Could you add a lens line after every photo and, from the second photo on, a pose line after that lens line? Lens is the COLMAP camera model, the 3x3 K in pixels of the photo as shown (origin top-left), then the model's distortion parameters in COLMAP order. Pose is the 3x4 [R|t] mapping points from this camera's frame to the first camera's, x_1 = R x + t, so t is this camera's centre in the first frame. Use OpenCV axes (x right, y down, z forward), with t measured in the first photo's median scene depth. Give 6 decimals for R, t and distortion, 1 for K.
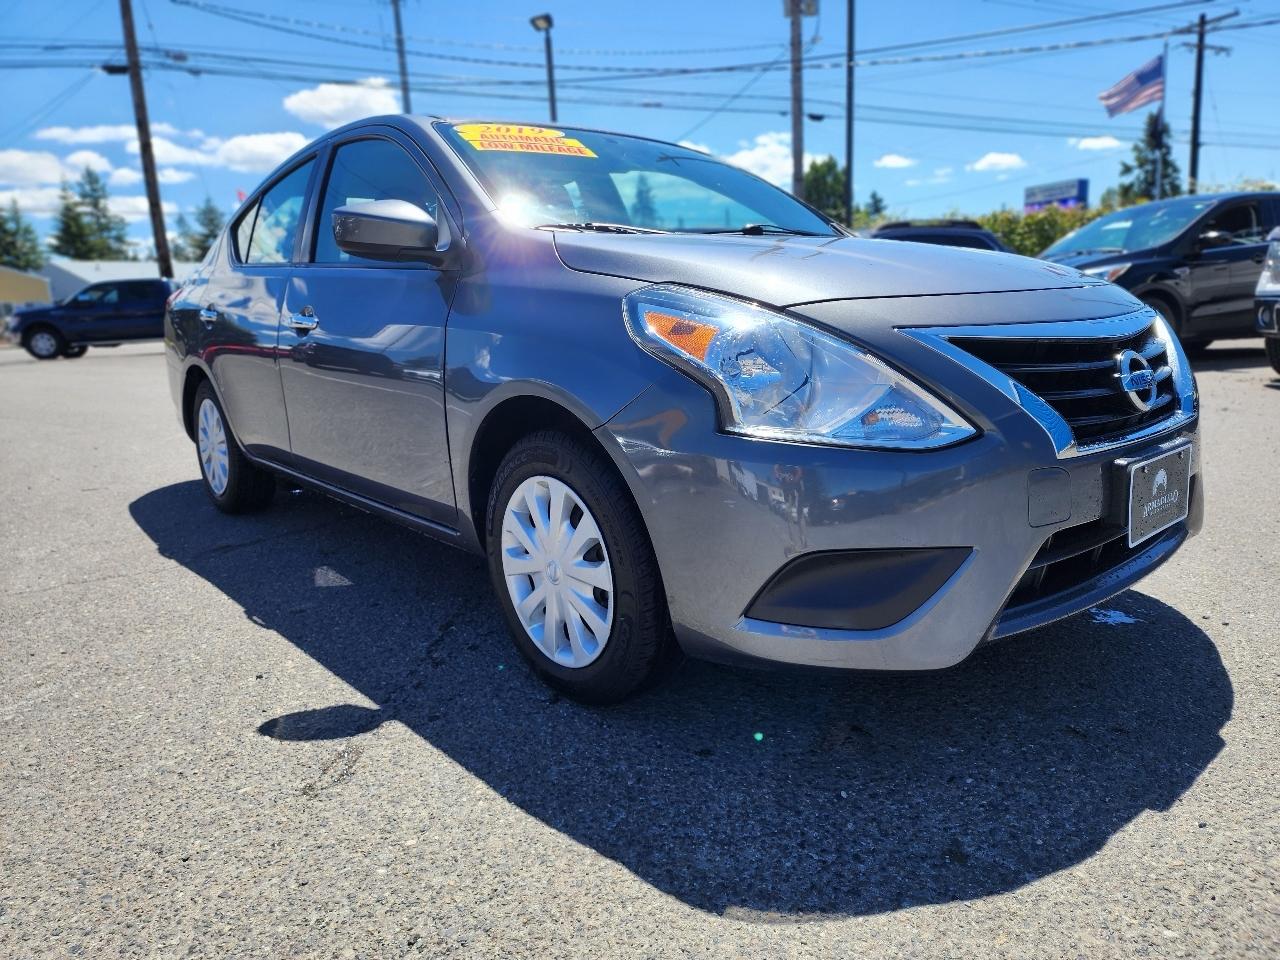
lens RADIAL K [[860.0, 0, 629.1], [0, 860.0, 480.8], [0, 0, 1]] dist [0.072378, -0.063385]
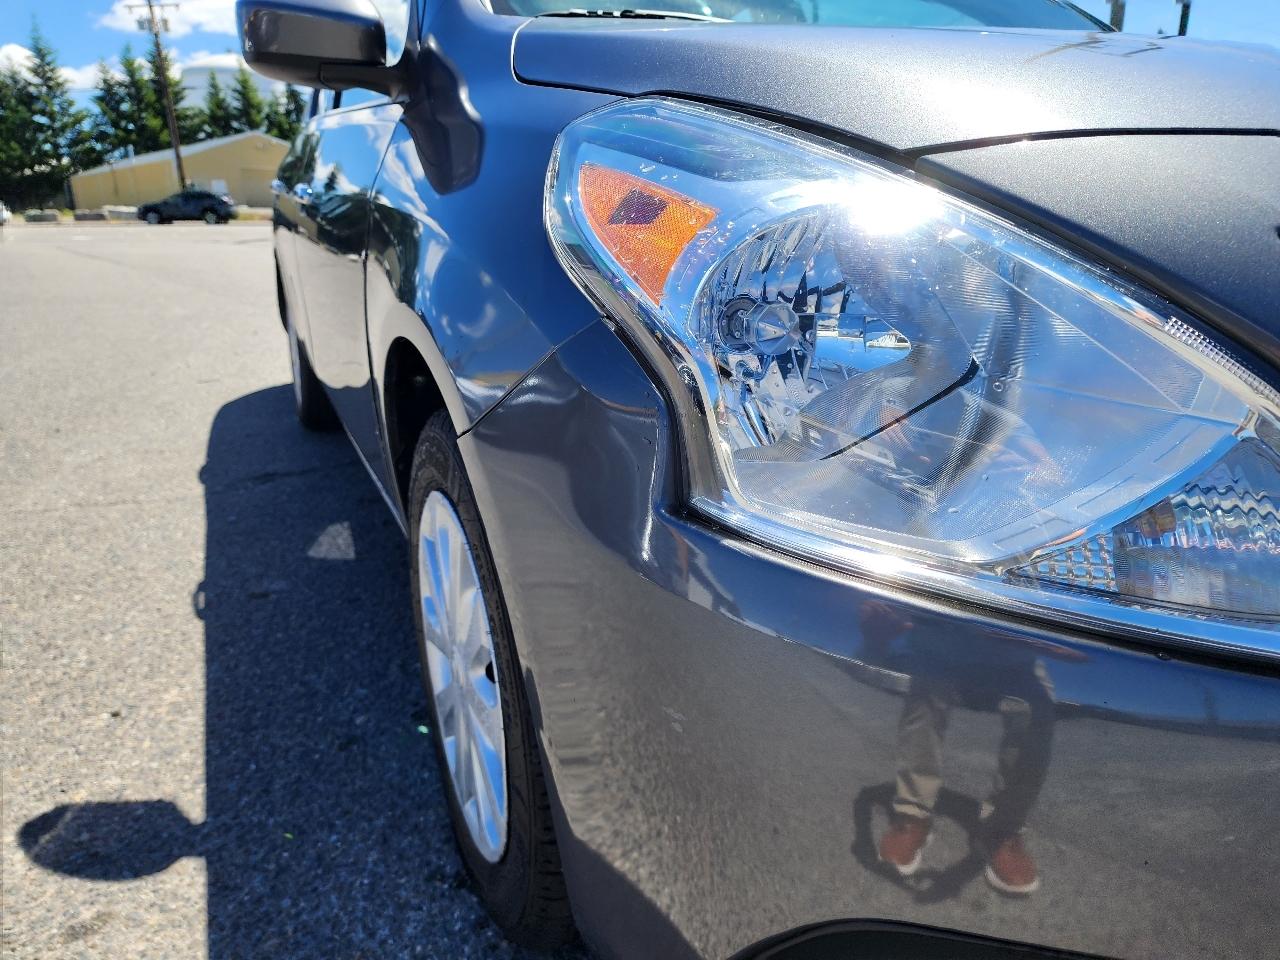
lens RADIAL K [[863.8, 0, 645.7], [0, 863.8, 494.3], [0, 0, 1]] dist [0.000693, -0.039777]
pose [[0.963373, 0.117000, -0.241294, 0.045209], [-0.084208, 0.986274, 0.142027, -0.028521], [0.254599, -0.116506, 0.960003, 0.166840]]
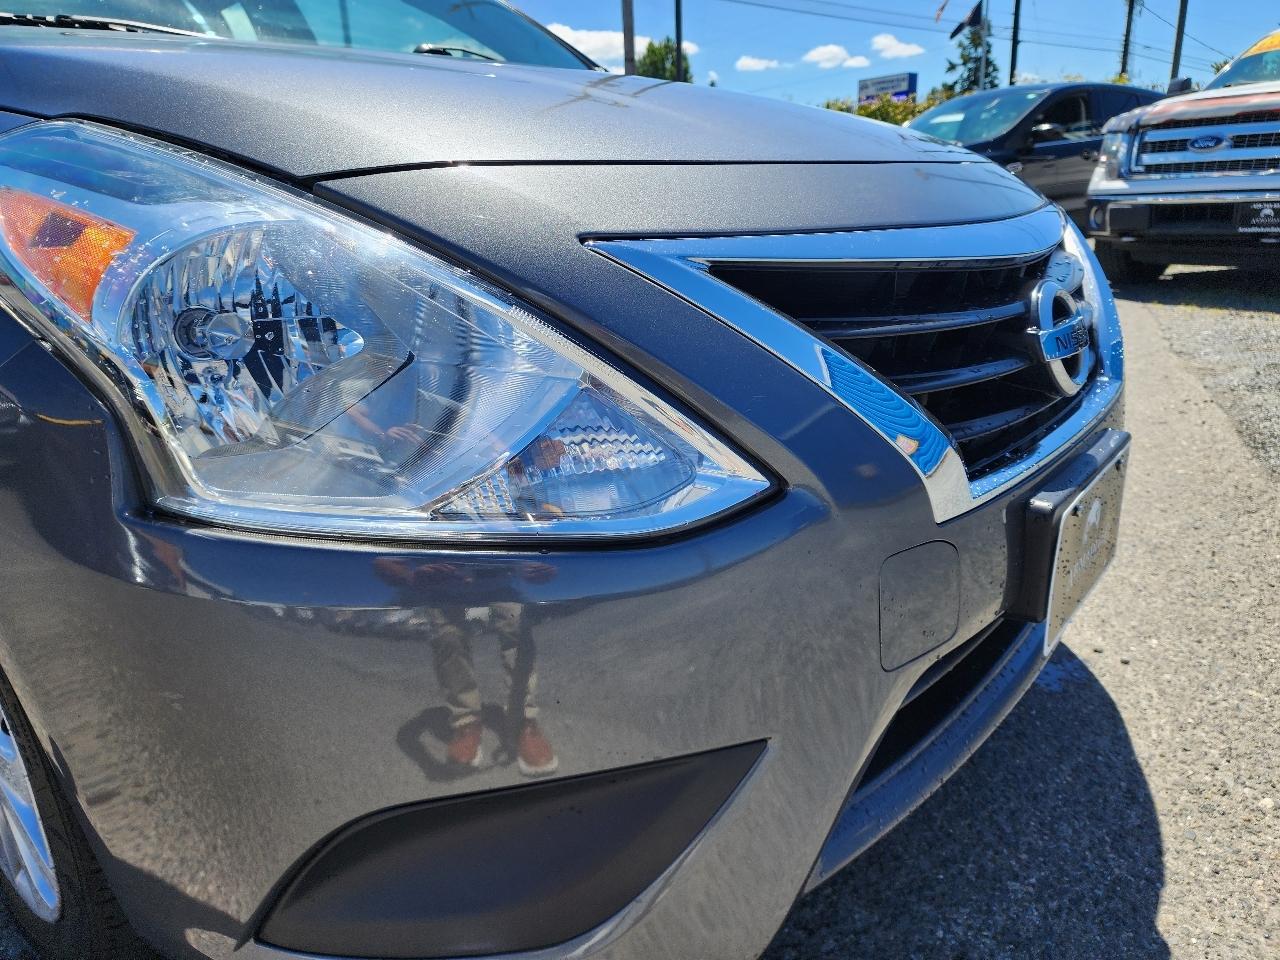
lens RADIAL K [[849.9, 0, 640.0], [0, 849.9, 480.0], [0, 0, 1]] dist [0.101357, -0.101010]
pose [[0.983074, -0.043604, 0.177946, 0.064860], [0.022934, 0.992914, 0.116605, -0.027924], [-0.181769, -0.110550, 0.977107, 0.148880]]
